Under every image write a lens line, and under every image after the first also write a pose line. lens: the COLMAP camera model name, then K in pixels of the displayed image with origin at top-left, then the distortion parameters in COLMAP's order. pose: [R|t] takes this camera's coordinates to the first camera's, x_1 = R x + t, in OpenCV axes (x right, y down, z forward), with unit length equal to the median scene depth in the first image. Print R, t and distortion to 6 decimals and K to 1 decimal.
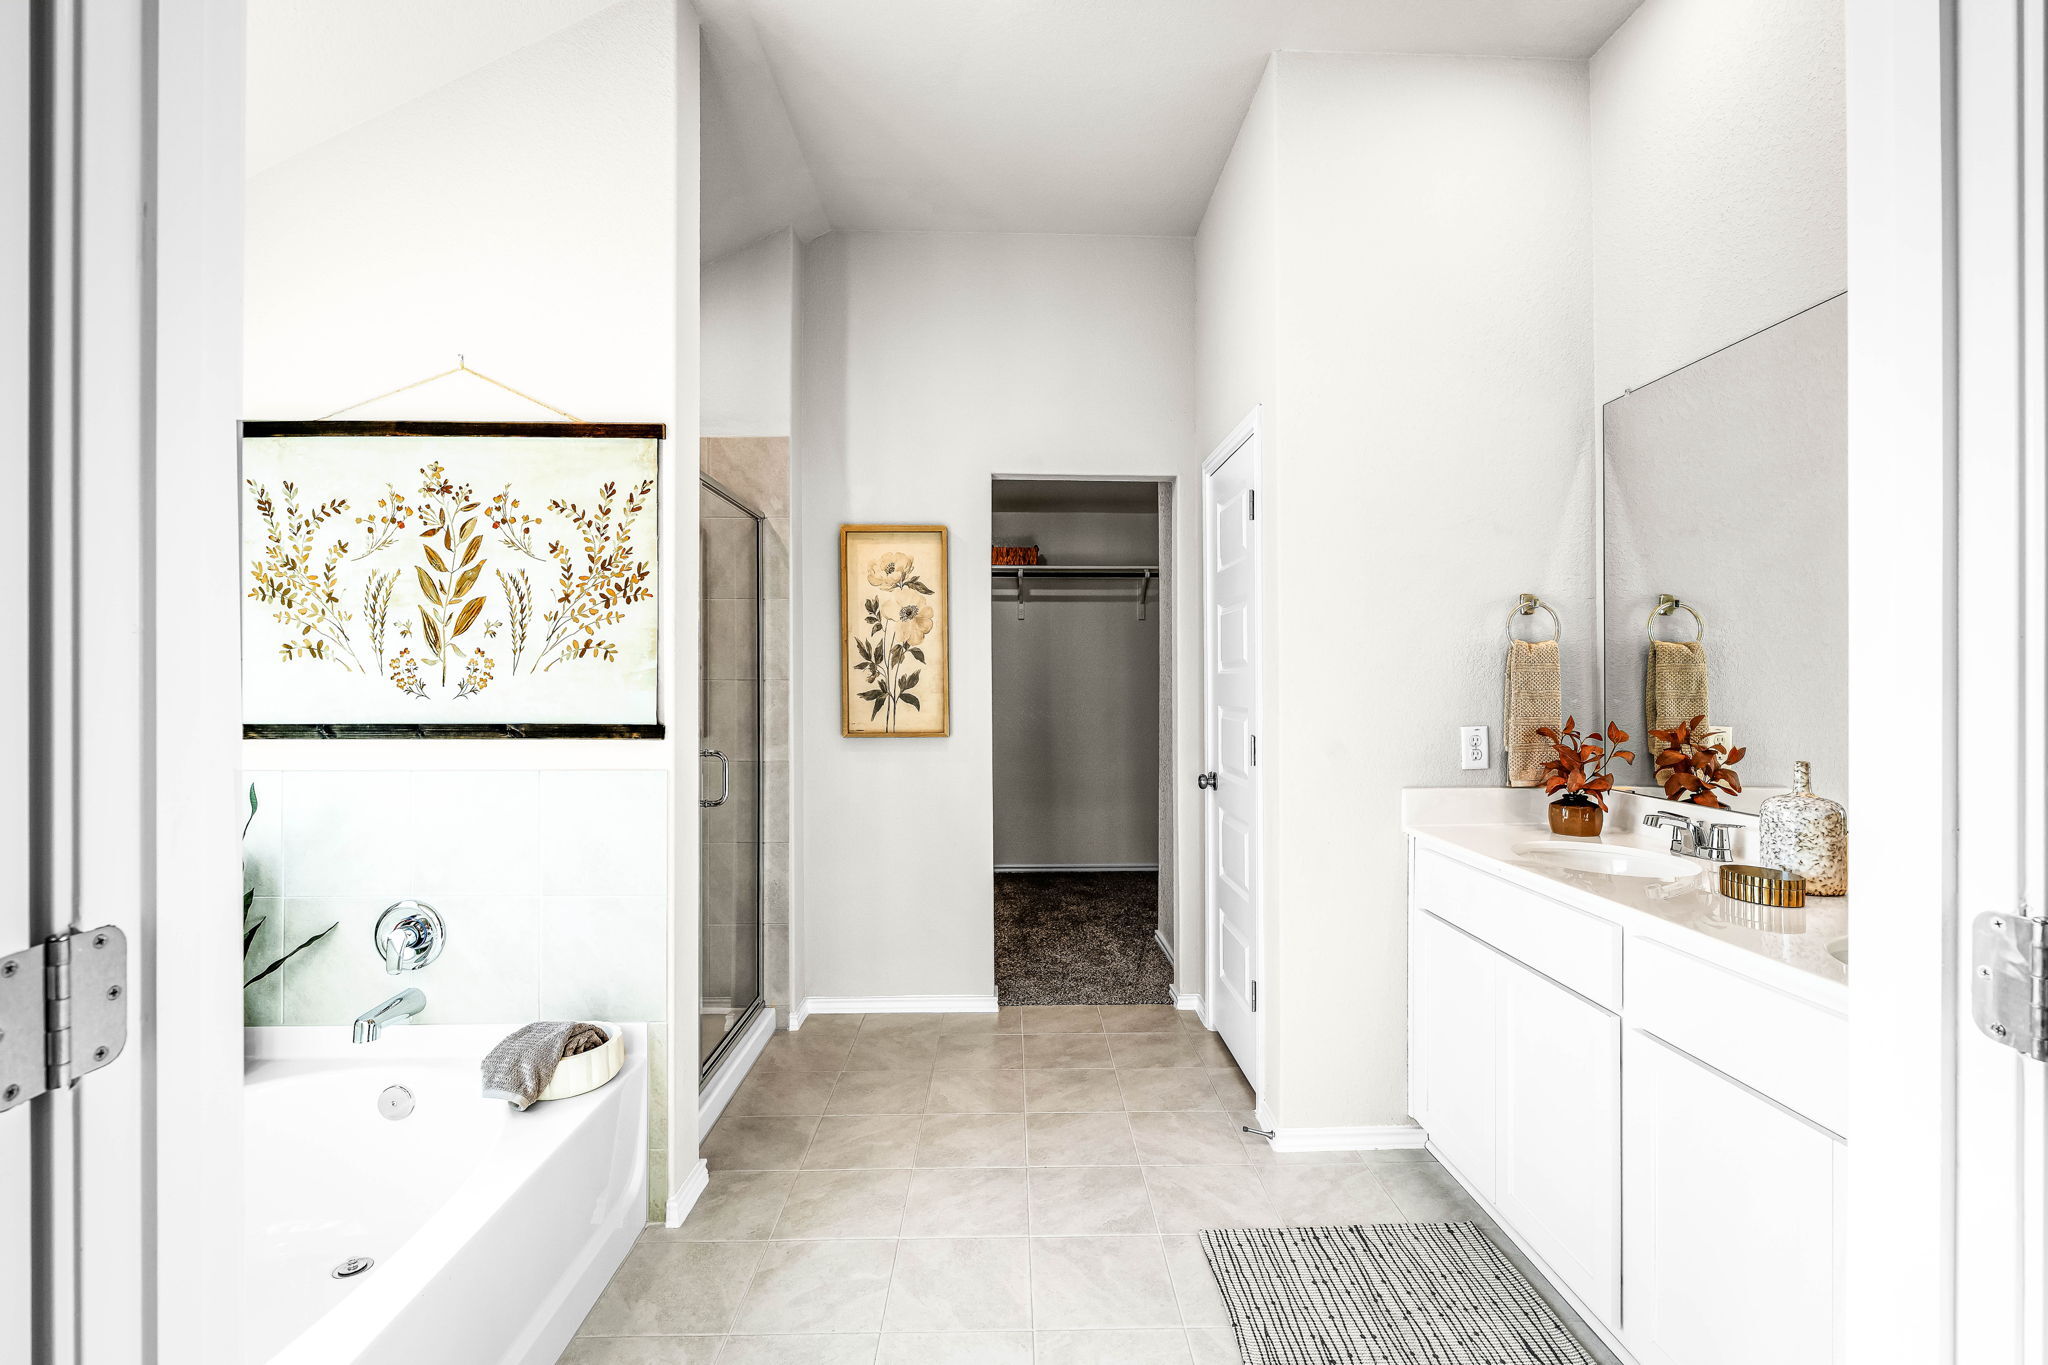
lens RADIAL K [[935.0, 0, 1024.0], [0, 935.0, 682.5], [0, 0, 1]] dist [-0.000707, 0.000204]
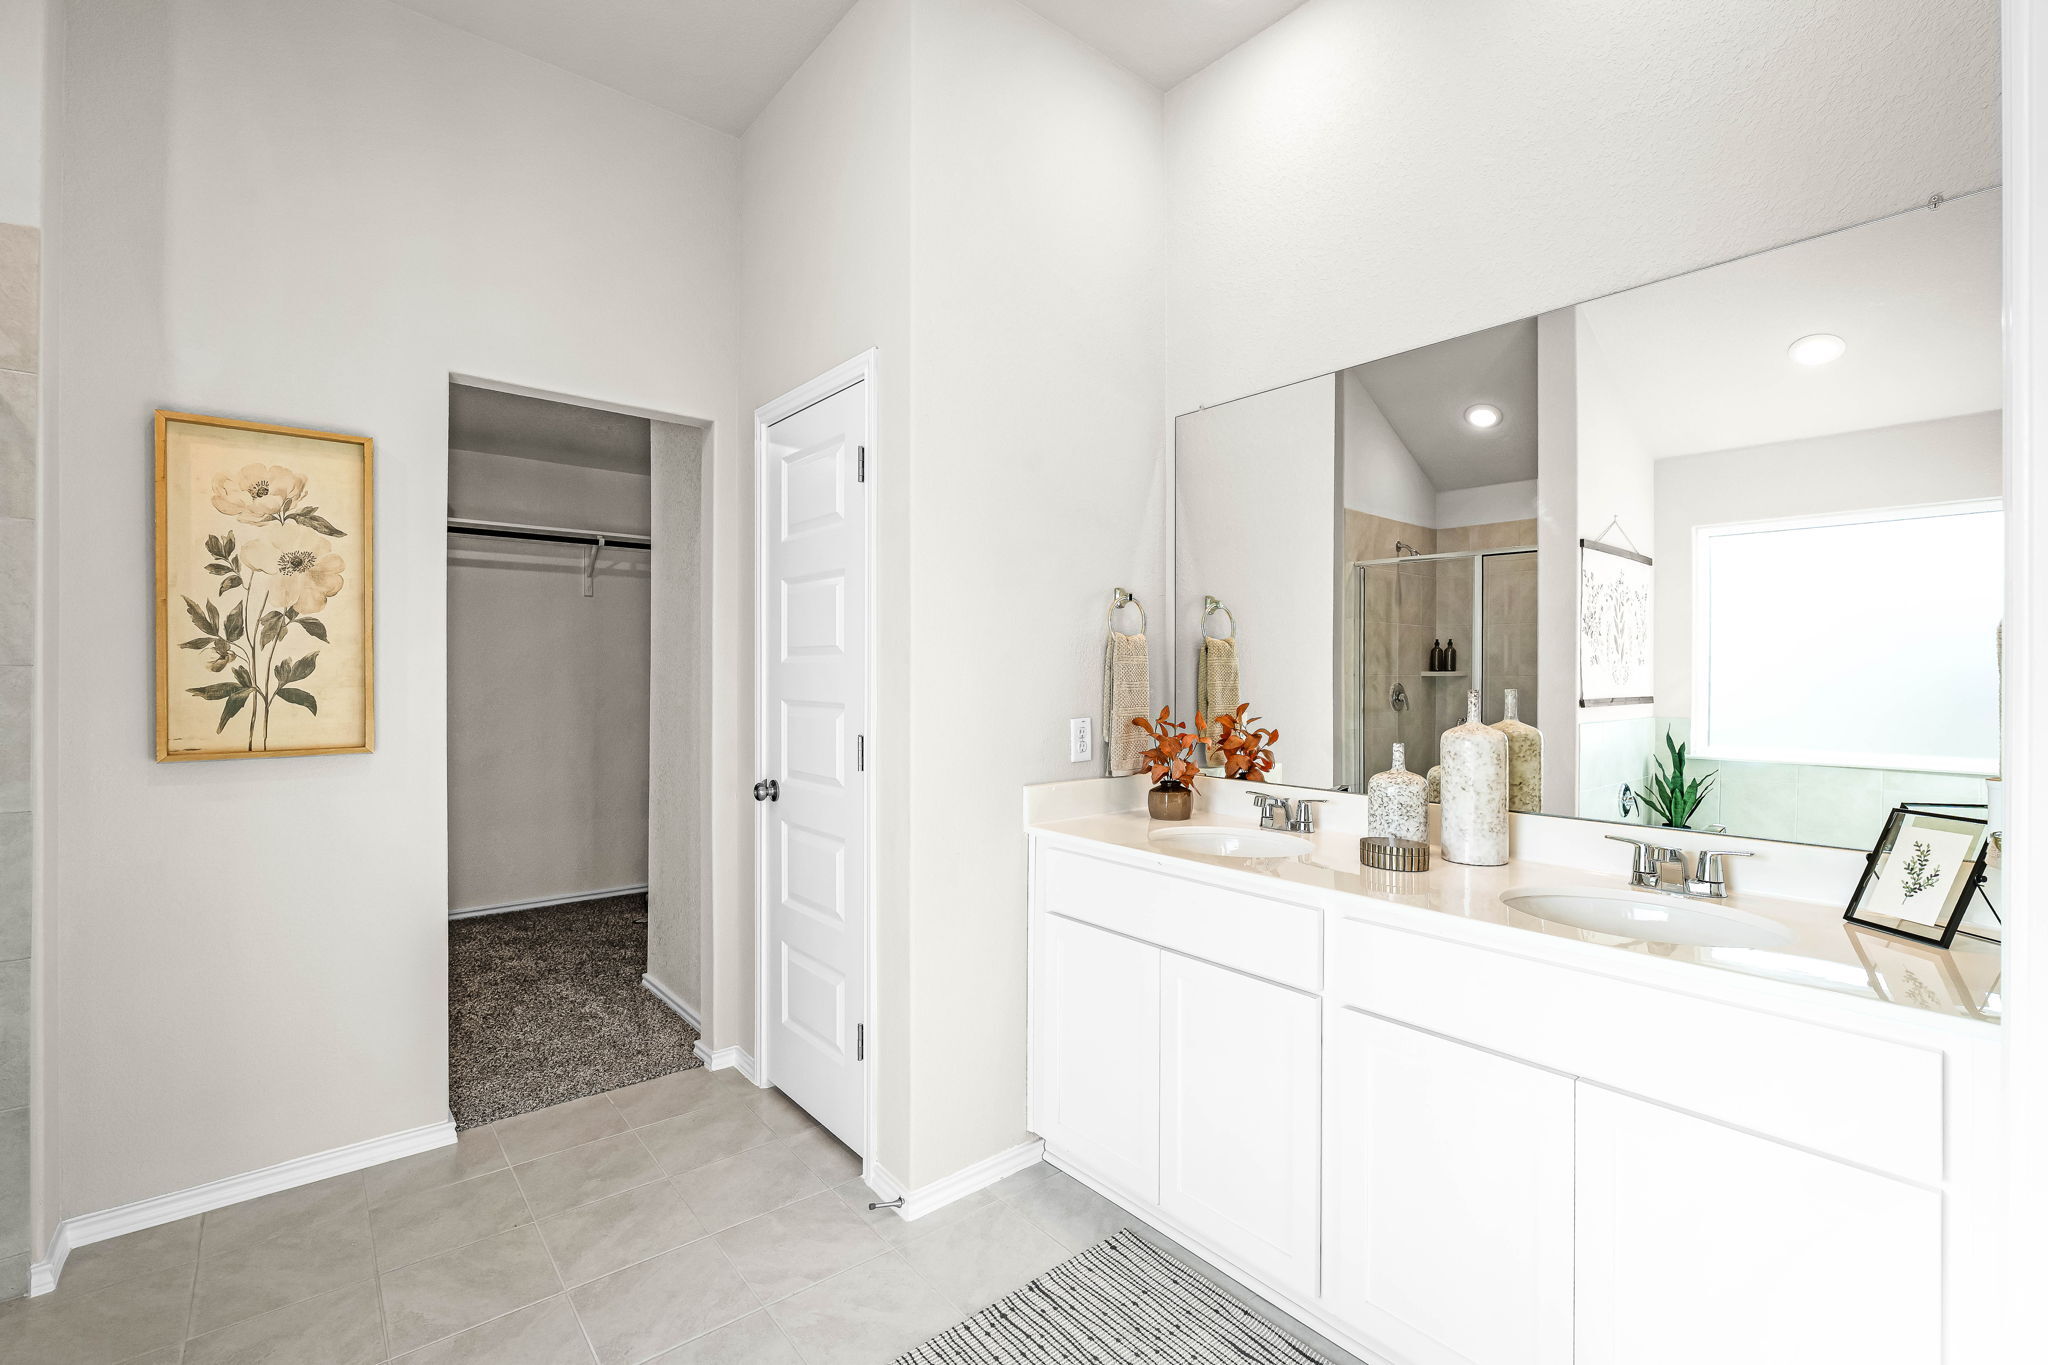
lens RADIAL K [[917.7, 0, 1024.1], [0, 917.7, 670.6], [0, 0, 1]] dist [-0.002669, 0.000263]
pose [[0.781418, 0.004861, 0.623989, -0.134527], [-0.003511, 0.999988, -0.003394, 0.000015], [-0.623998, 0.000461, 0.781426, 0.213744]]
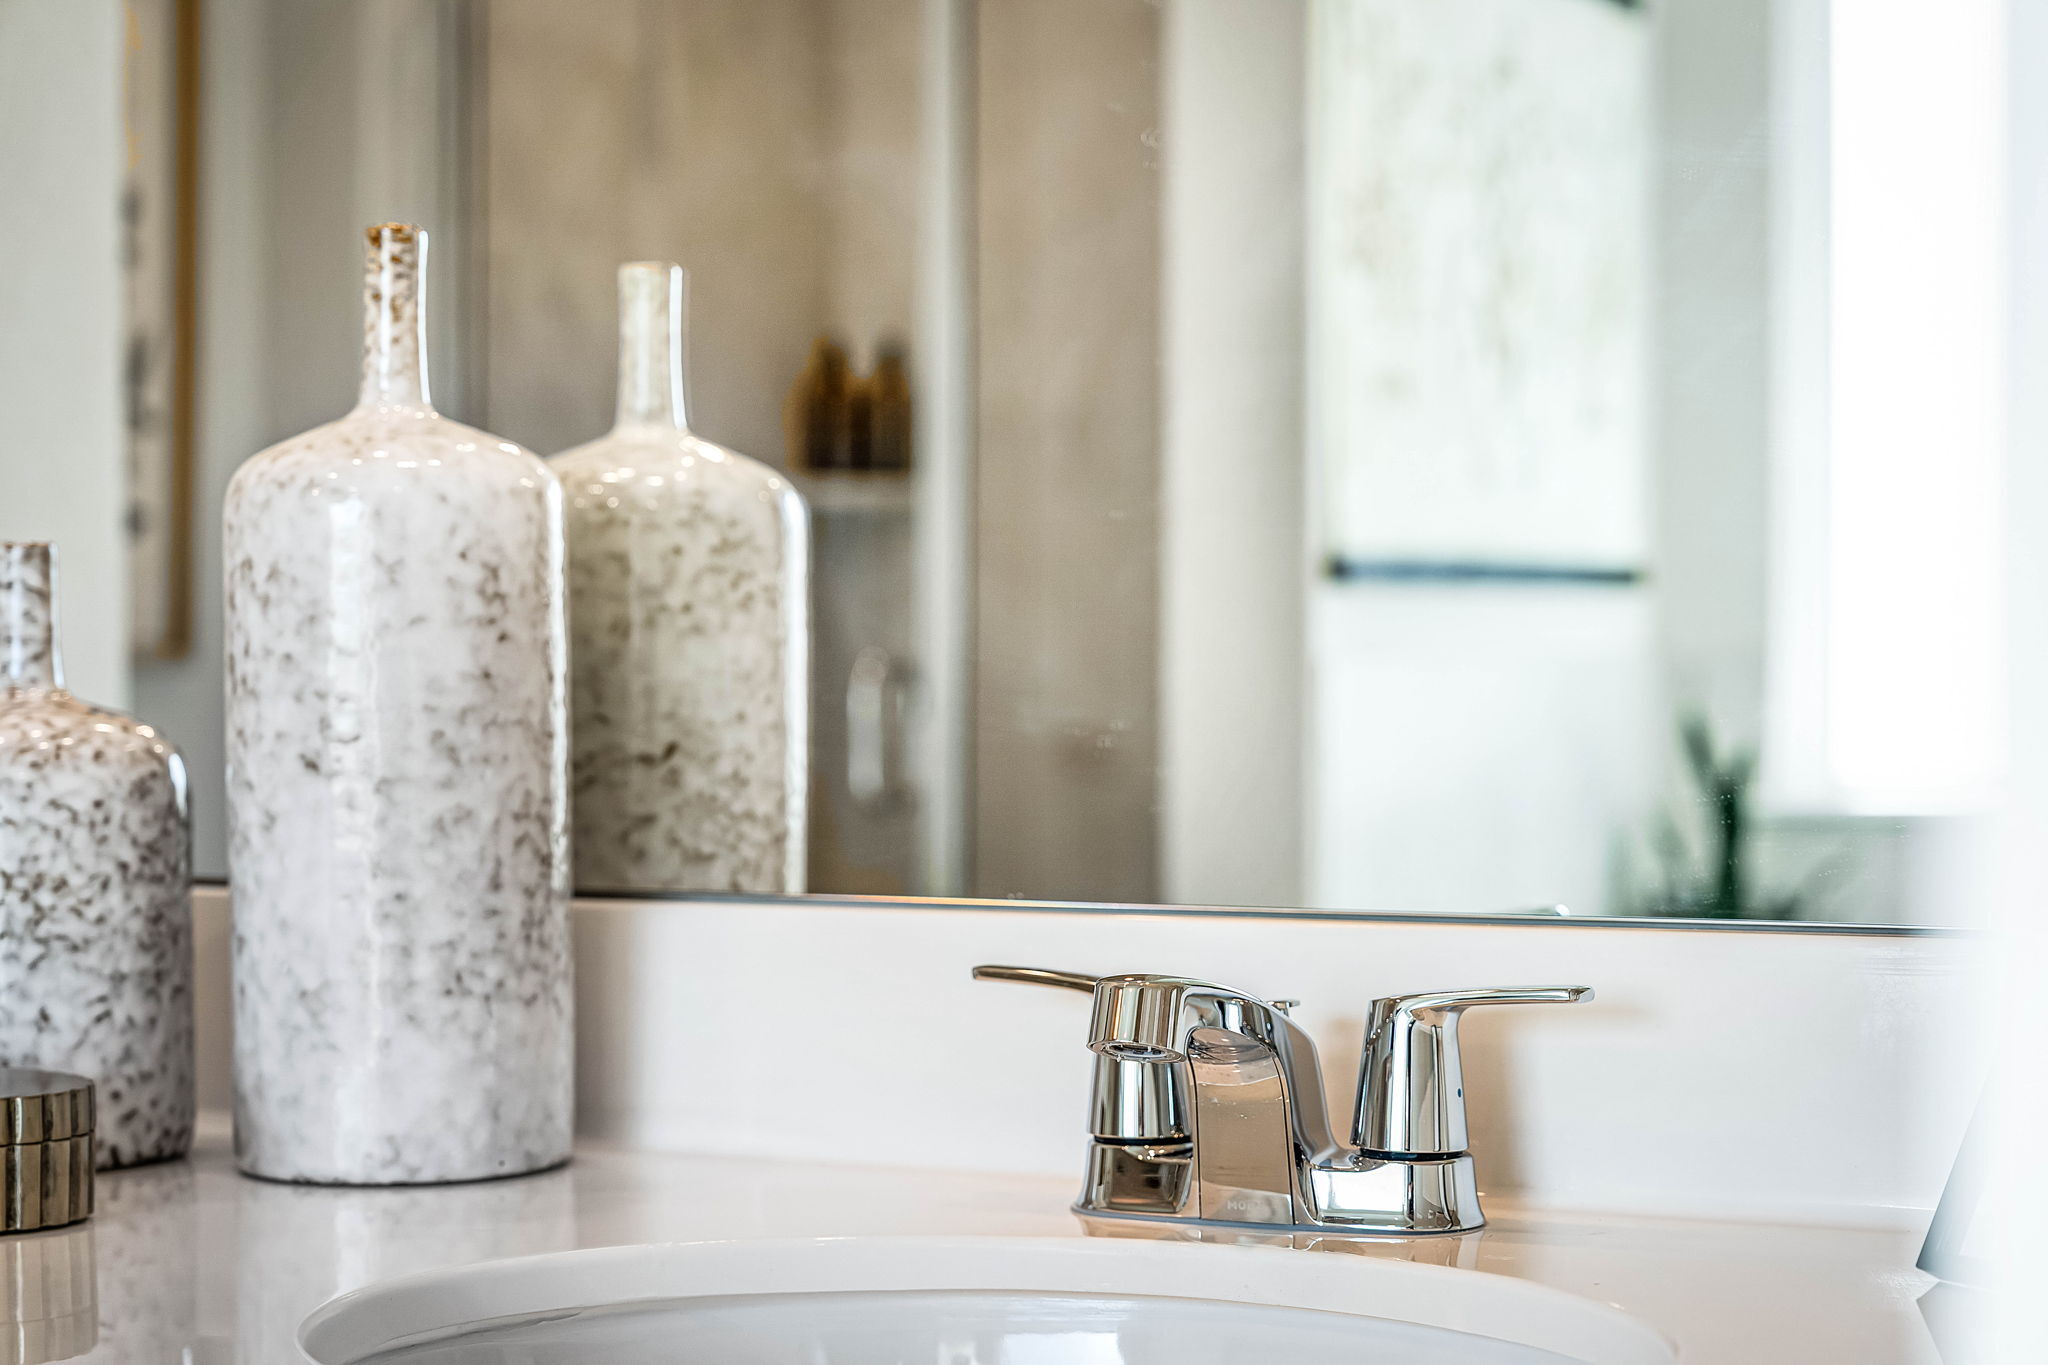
lens RADIAL K [[3931.8, 0, 1024.0], [0, 3931.8, 682.5], [0, 0, 1]] dist [0.017028, 0.122986]
pose [[0.482132, -0.007470, 0.876067, 0.095305], [0.007679, 0.999961, 0.004300, 0.061582], [-0.876065, 0.004654, 0.482171, 0.208820]]
